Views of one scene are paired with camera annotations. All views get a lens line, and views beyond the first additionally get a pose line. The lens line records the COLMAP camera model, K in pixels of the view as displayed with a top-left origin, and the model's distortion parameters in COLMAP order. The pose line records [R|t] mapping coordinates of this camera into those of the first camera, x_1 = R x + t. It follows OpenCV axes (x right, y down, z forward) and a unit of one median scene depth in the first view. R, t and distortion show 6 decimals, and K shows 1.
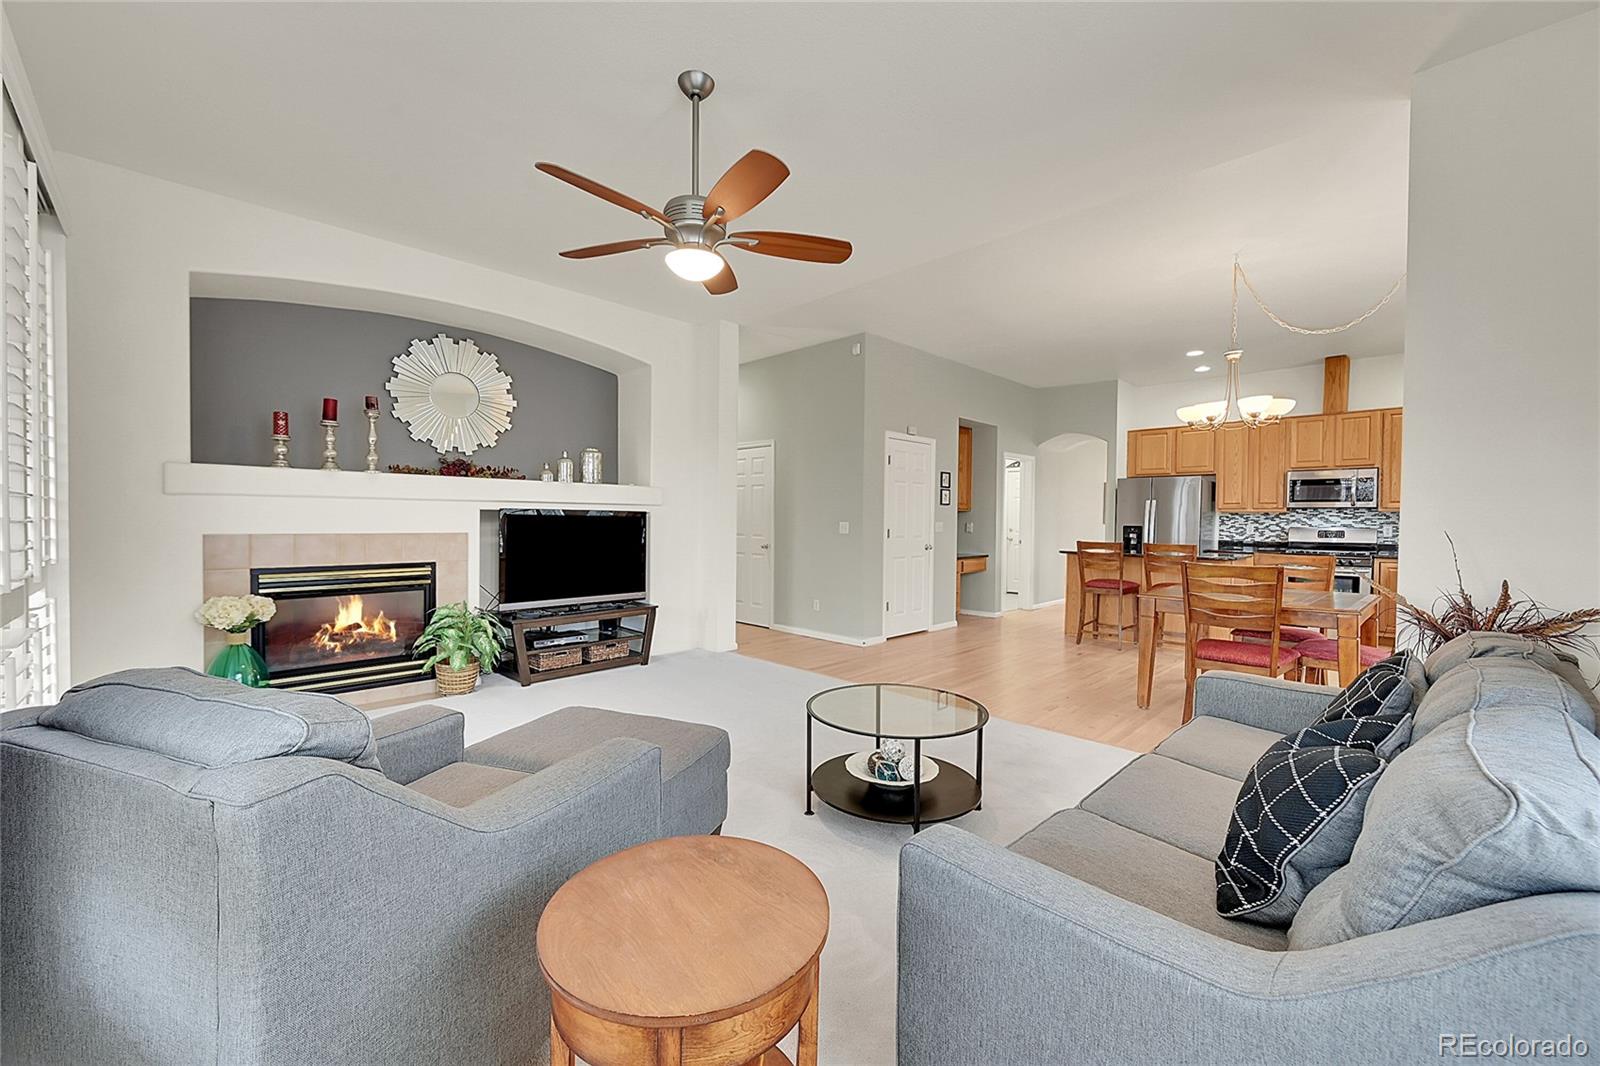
lens RADIAL K [[637.0, 0, 804.6], [0, 637.0, 531.3], [0, 0, 1]] dist [0.000913, 0.000073]
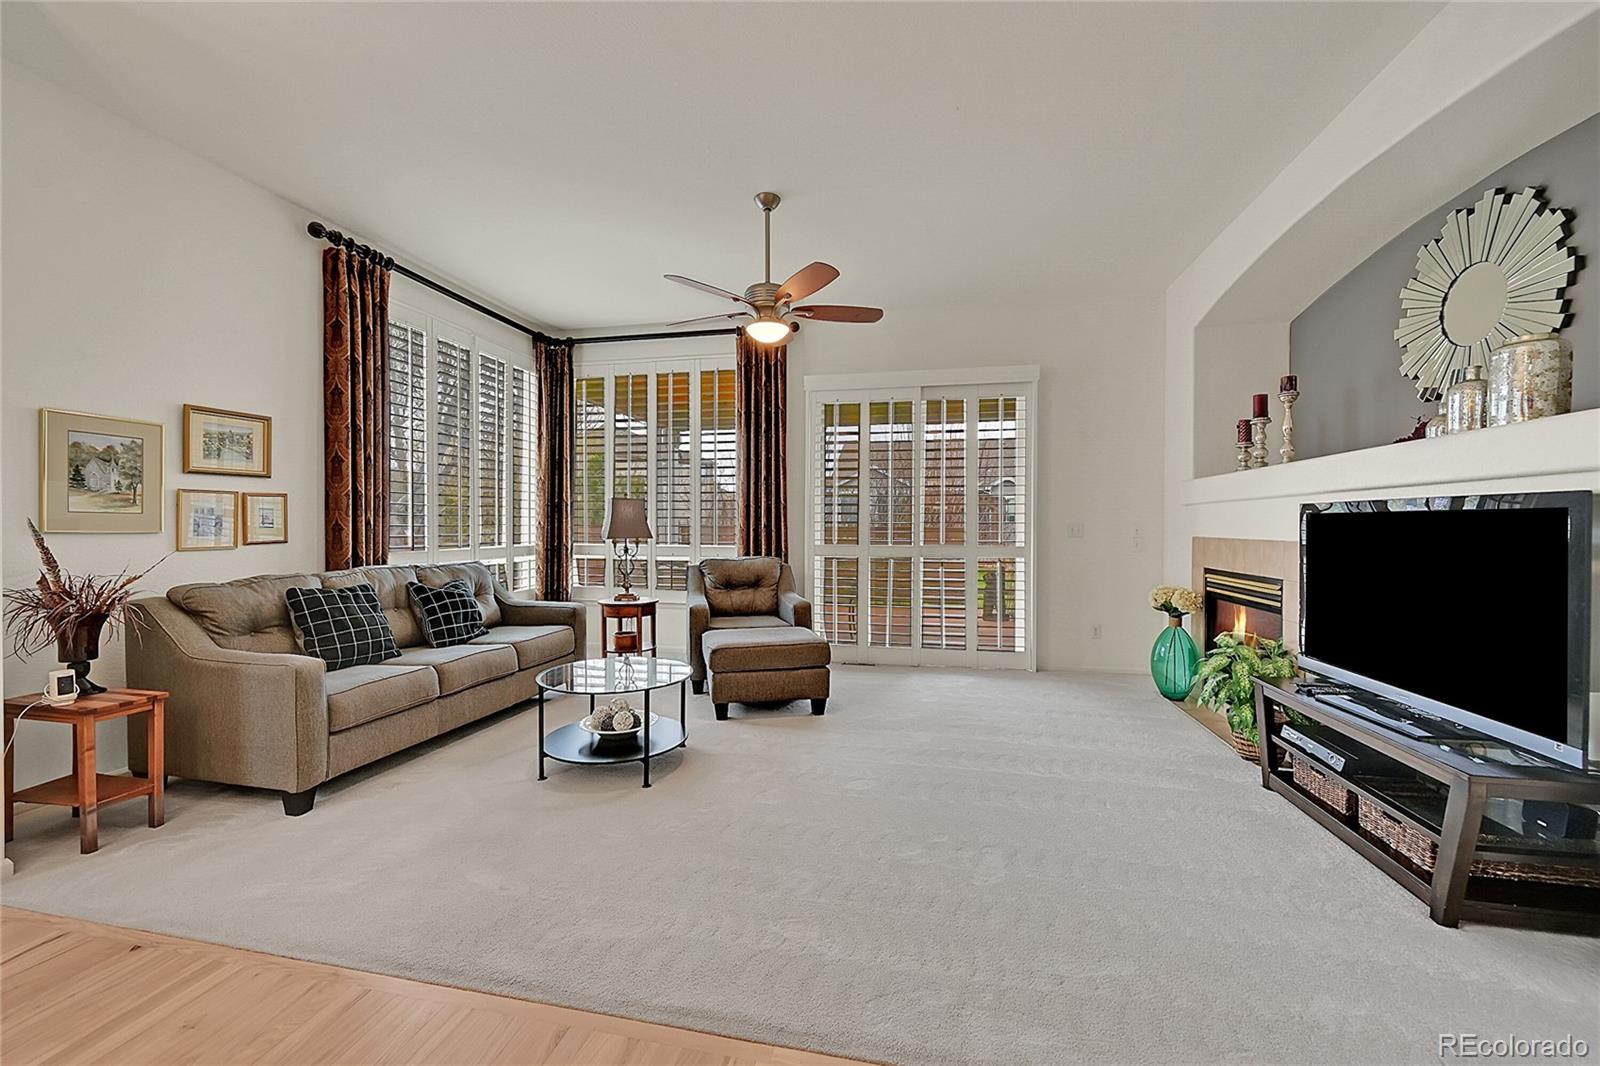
lens RADIAL K [[637.0, 0, 804.6], [0, 637.0, 531.3], [0, 0, 1]] dist [0.000913, 0.000073]
pose [[-0.829327, -0.005610, -0.558735, 0.196858], [-0.019733, 0.999620, 0.019254, -0.007100], [0.558414, 0.026994, -0.829123, 0.850830]]
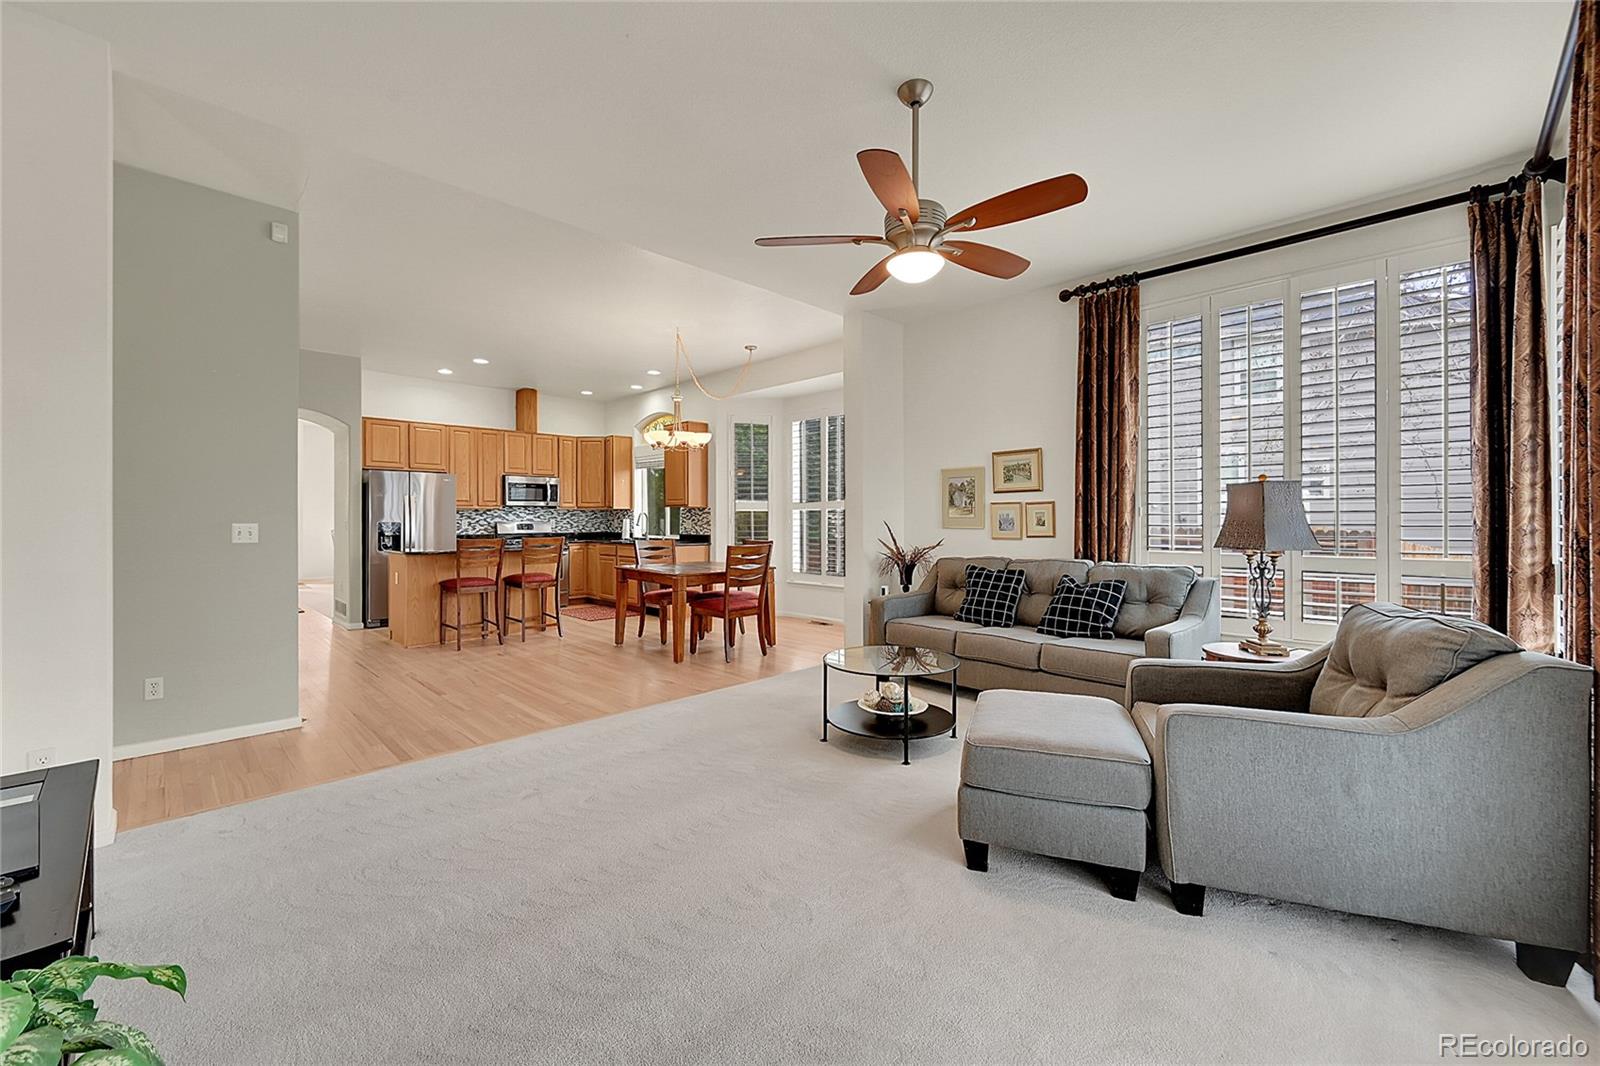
lens RADIAL K [[637.0, 0, 804.6], [0, 637.0, 531.3], [0, 0, 1]] dist [0.000913, 0.000073]
pose [[-0.020314, -0.029378, 0.999362, -0.469315], [0.020231, 0.999351, 0.029789, -0.012849], [-0.999589, 0.020824, -0.019706, 0.463257]]
